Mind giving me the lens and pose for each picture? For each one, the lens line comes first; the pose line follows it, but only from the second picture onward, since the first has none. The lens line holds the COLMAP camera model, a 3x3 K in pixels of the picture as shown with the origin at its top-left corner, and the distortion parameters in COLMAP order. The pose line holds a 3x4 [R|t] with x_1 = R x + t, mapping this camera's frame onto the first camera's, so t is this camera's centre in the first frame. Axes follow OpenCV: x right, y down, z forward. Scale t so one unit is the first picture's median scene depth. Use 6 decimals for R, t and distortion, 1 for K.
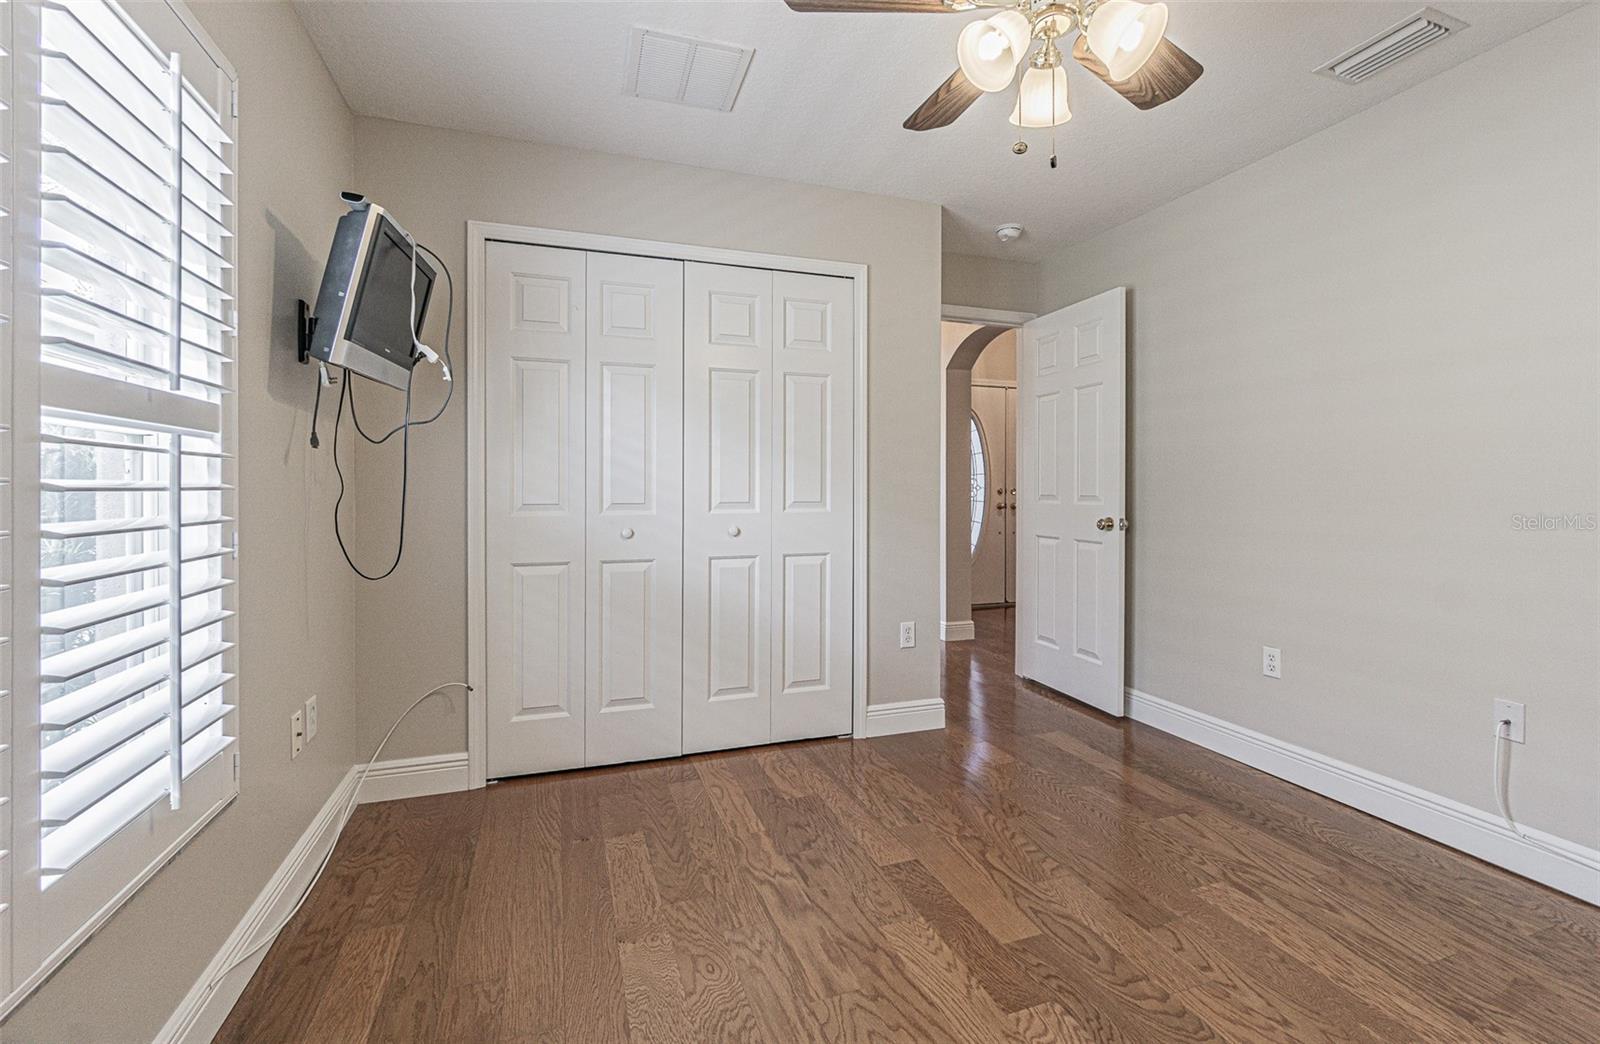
lens RADIAL K [[701.9, 0, 798.4], [0, 701.9, 516.1], [0, 0, 1]] dist [-0.002542, 0.000517]
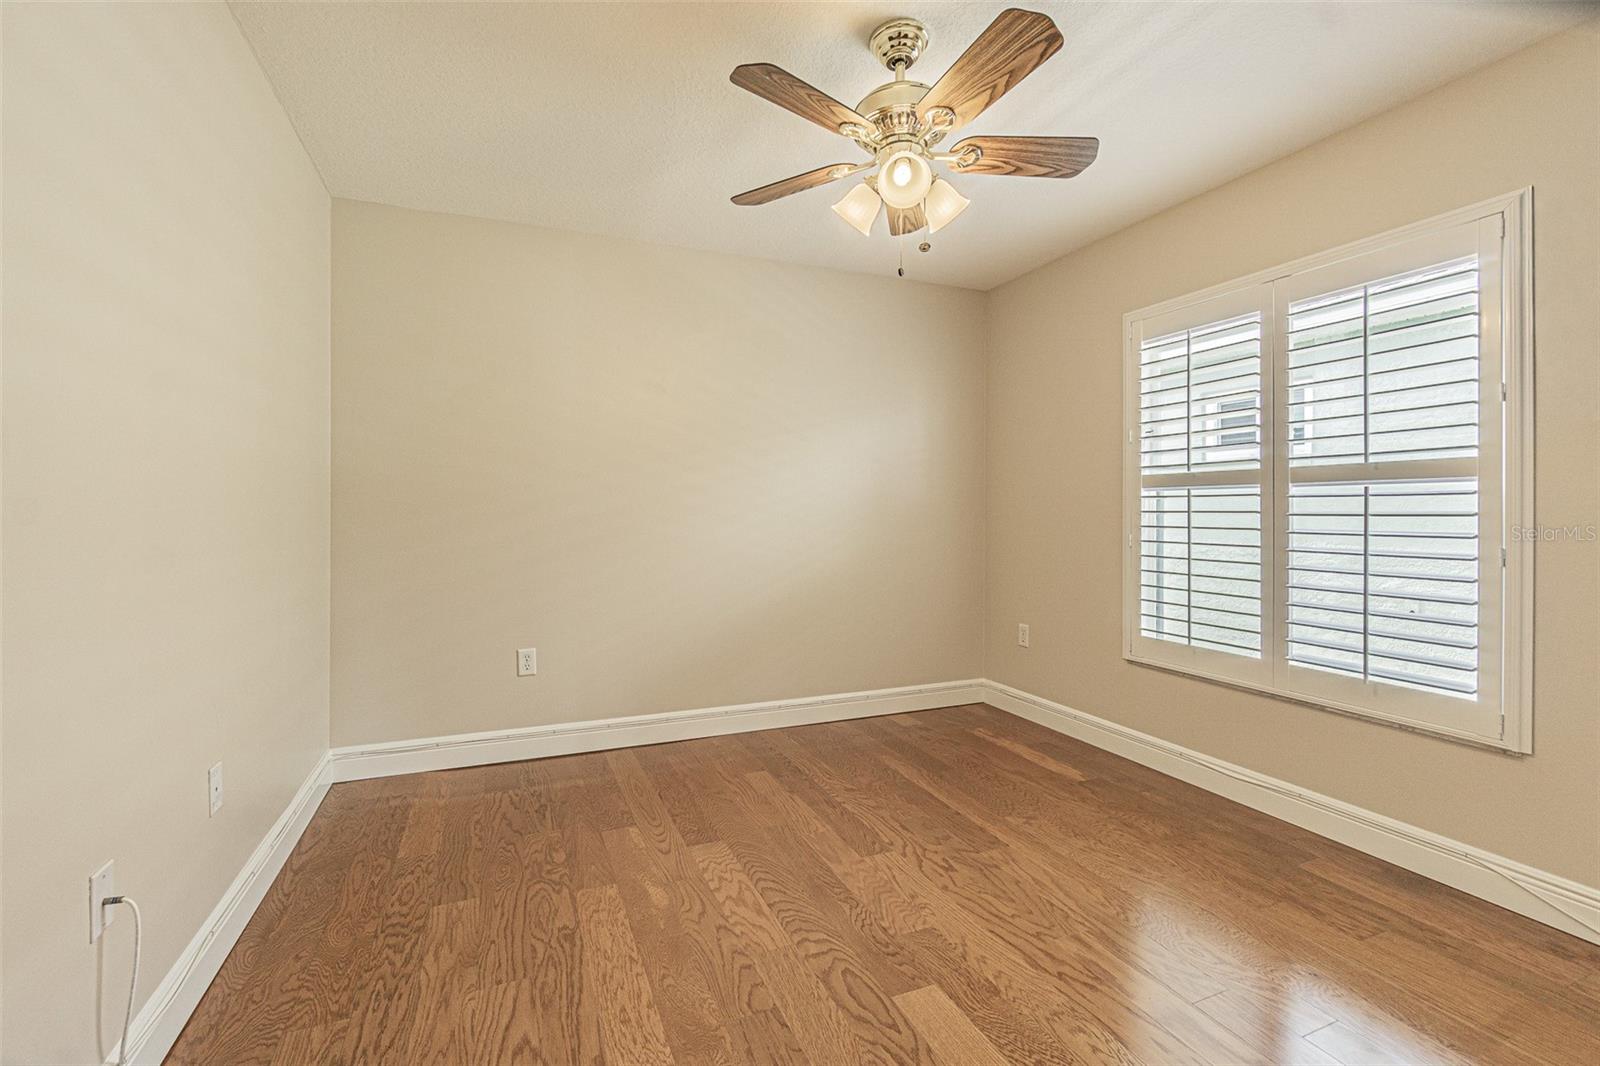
lens RADIAL K [[690.9, 0, 796.8], [0, 690.9, 504.4], [0, 0, 1]] dist [-0.001650, 0.000127]
pose [[-0.997467, -0.004137, -0.071014, 0.556636], [-0.006229, 0.999553, 0.029252, -0.080280], [0.070862, 0.029621, -0.997046, 1.937141]]
